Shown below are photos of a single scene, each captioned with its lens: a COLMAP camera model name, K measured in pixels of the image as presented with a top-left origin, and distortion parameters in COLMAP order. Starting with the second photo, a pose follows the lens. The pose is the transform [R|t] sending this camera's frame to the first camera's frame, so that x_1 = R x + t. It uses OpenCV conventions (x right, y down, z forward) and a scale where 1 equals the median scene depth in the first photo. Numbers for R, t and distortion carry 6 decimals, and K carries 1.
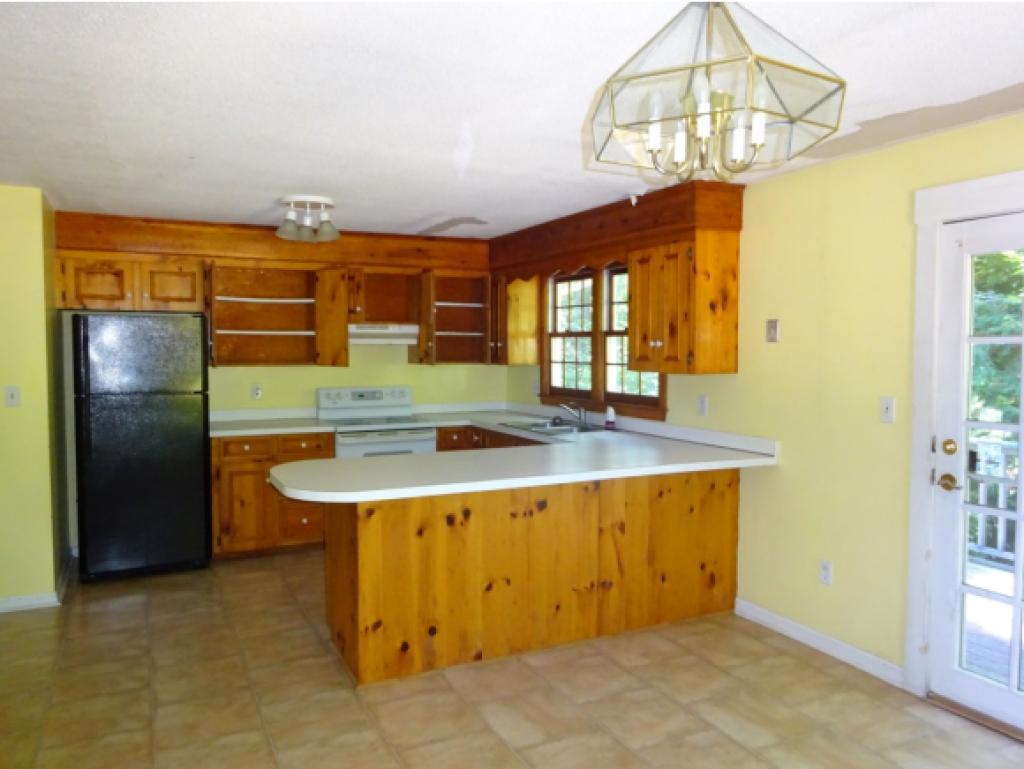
lens RADIAL K [[749.9, 0, 512.0], [0, 749.9, 384.5], [0, 0, 1]] dist [-0.003394, 0.002105]
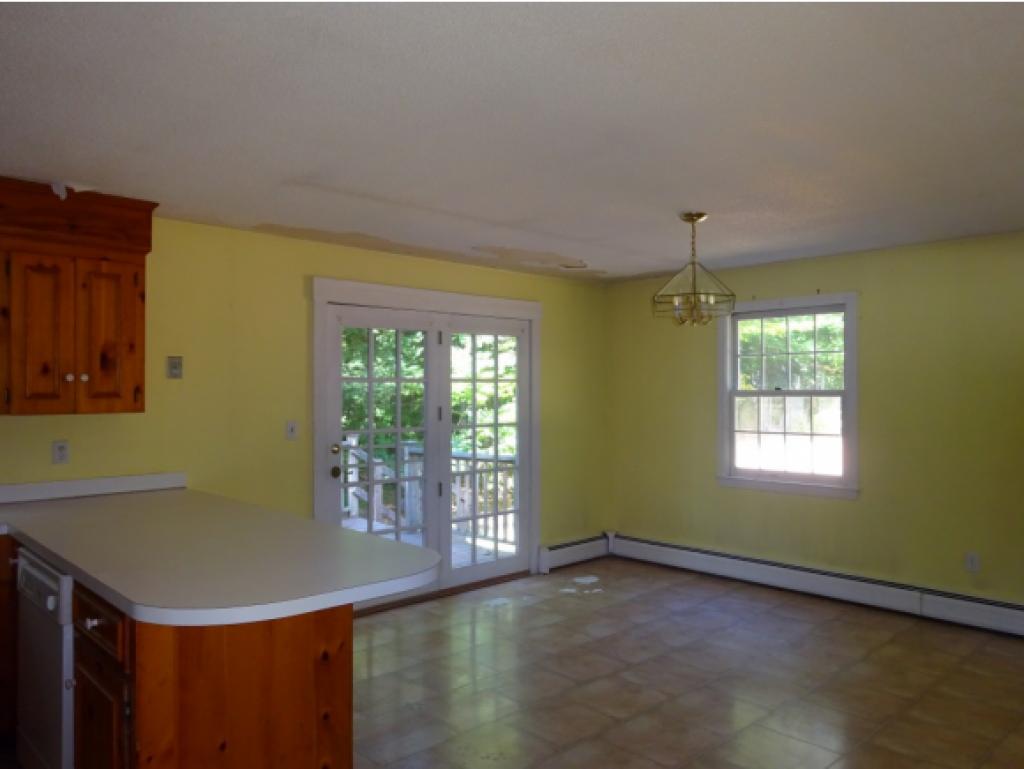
lens RADIAL K [[749.9, 0, 512.0], [0, 749.9, 384.5], [0, 0, 1]] dist [-0.003394, 0.002105]
pose [[-0.293647, 0.007568, 0.955884, -0.761050], [0.046665, 0.998890, 0.006426, -0.032319], [-0.954774, 0.046493, -0.293675, 0.843905]]
